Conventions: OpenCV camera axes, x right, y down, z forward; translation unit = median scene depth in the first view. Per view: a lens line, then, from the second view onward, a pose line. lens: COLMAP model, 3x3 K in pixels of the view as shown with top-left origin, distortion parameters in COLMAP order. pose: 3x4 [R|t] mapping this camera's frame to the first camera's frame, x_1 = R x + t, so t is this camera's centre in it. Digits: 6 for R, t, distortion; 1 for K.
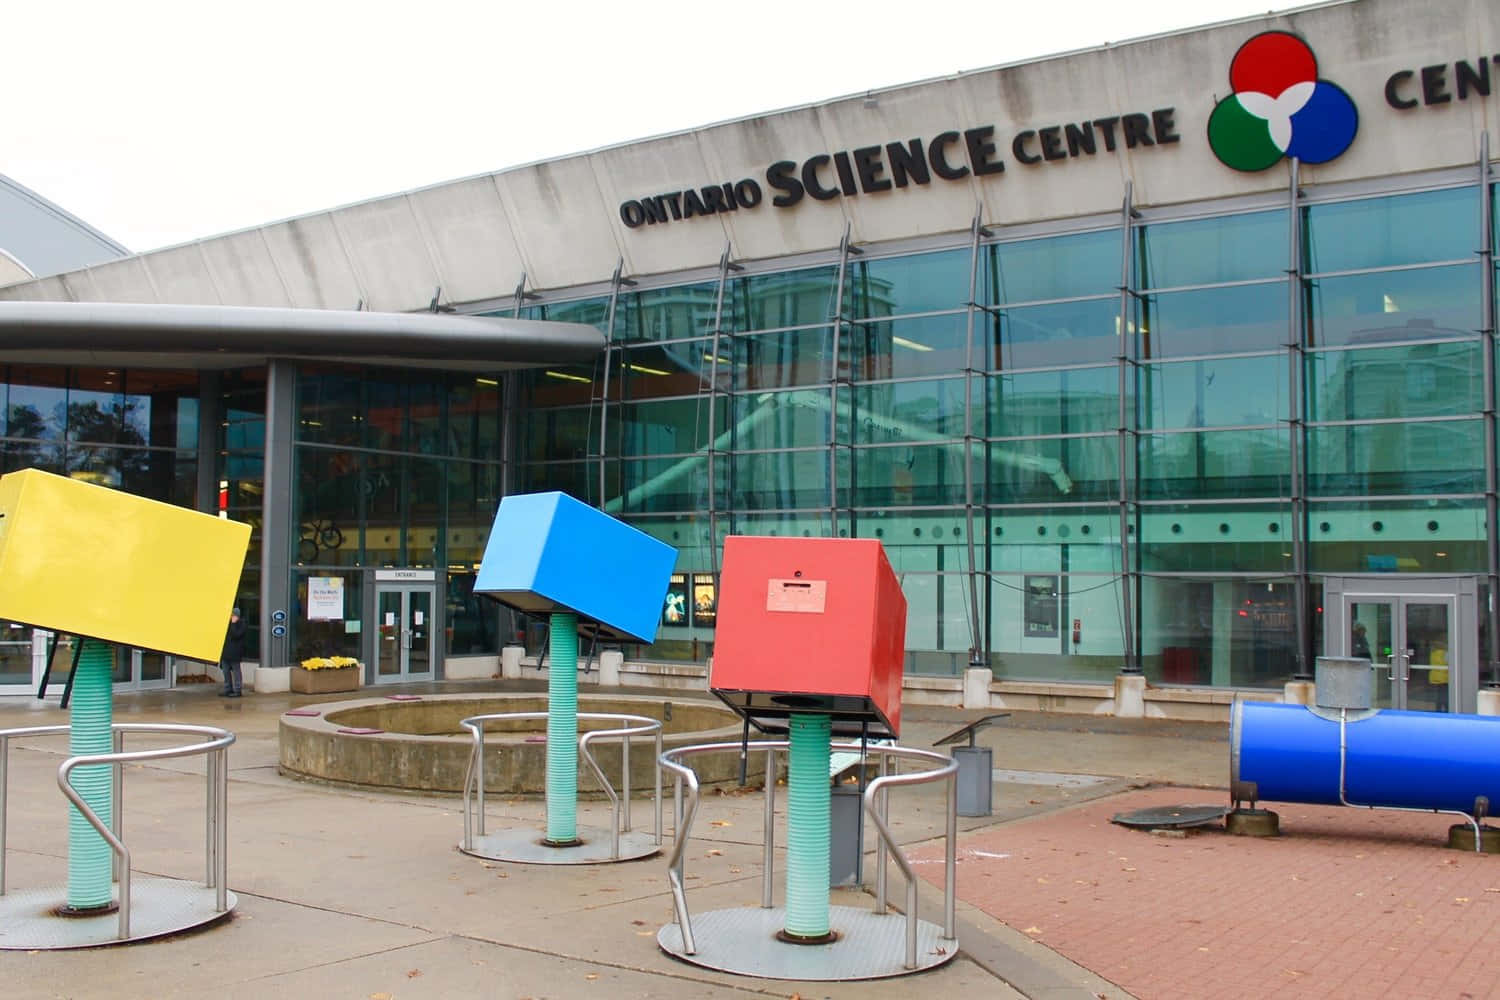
lens RADIAL K [[1481.4, 0, 739.8], [0, 1481.4, 506.7], [0, 0, 1]] dist [-0.100394, 0.000000]
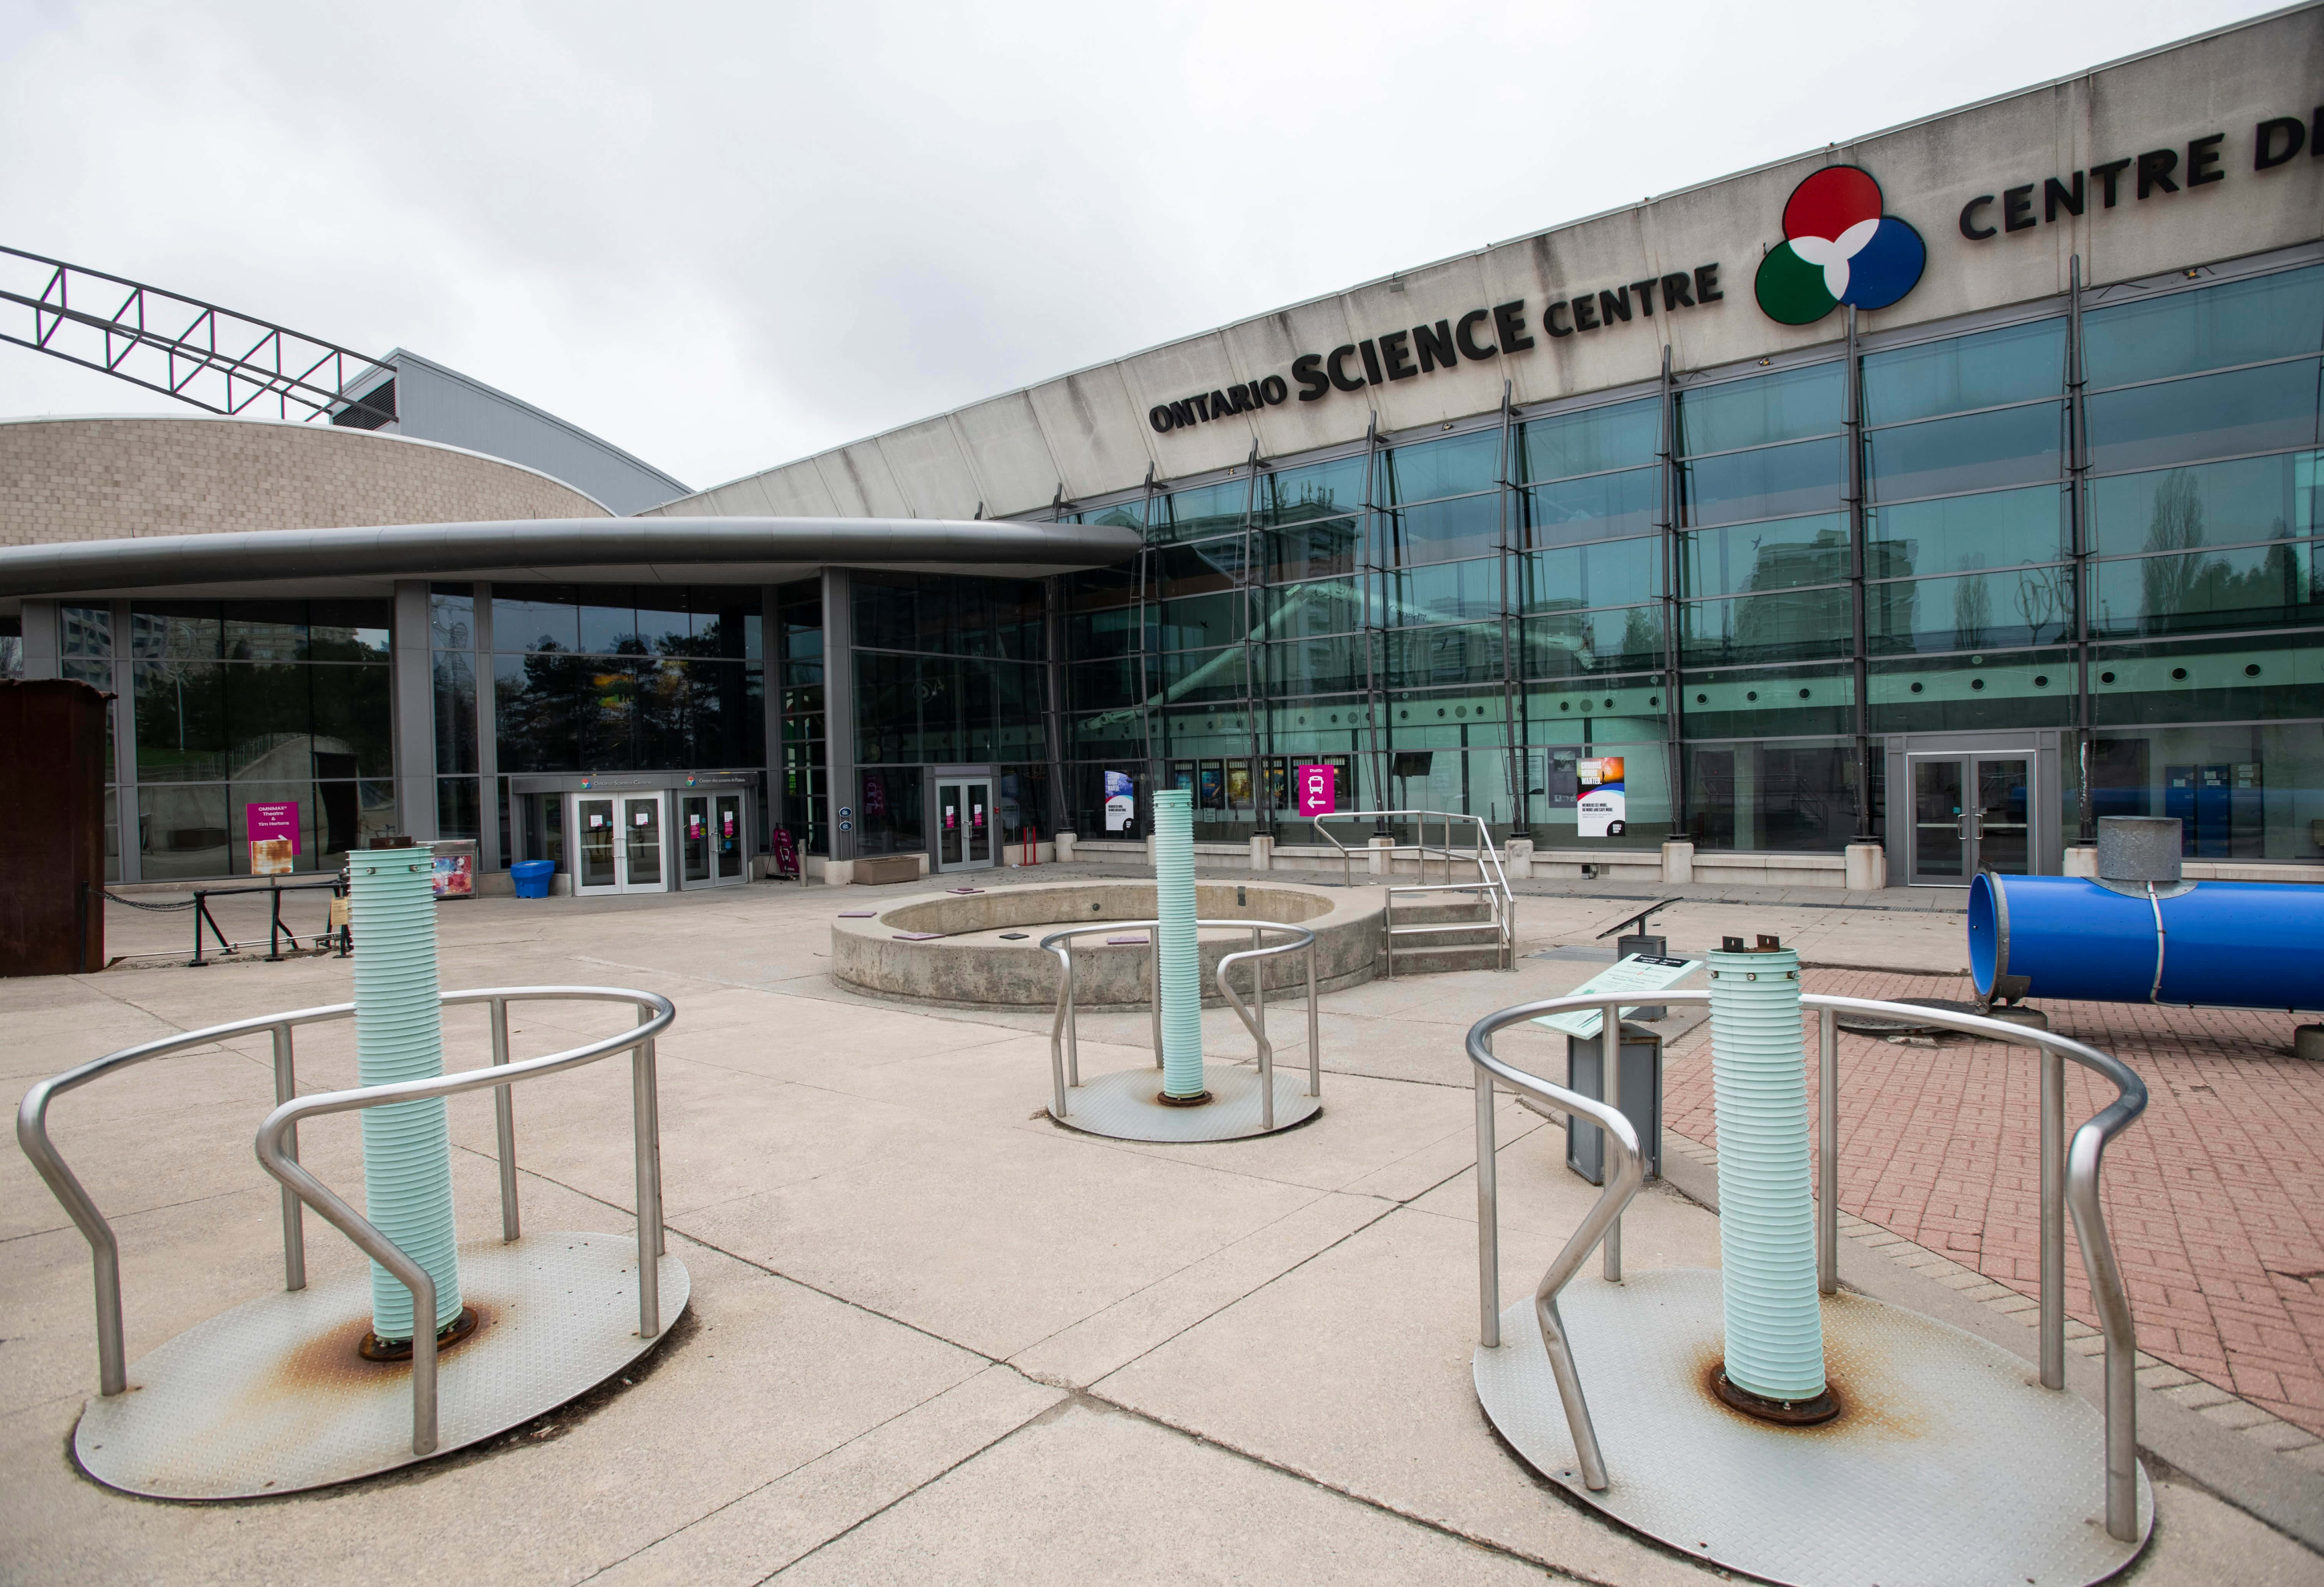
lens RADIAL K [[1220.6, 0, 1178.4], [0, 1220.6, 777.6], [0, 0, 1]] dist [-0.027114, 0.004622]
pose [[0.998226, -0.034807, -0.048300, -0.031928], [0.037368, 0.997885, 0.053188, 0.012385], [0.046346, -0.054898, 0.997416, 0.141582]]
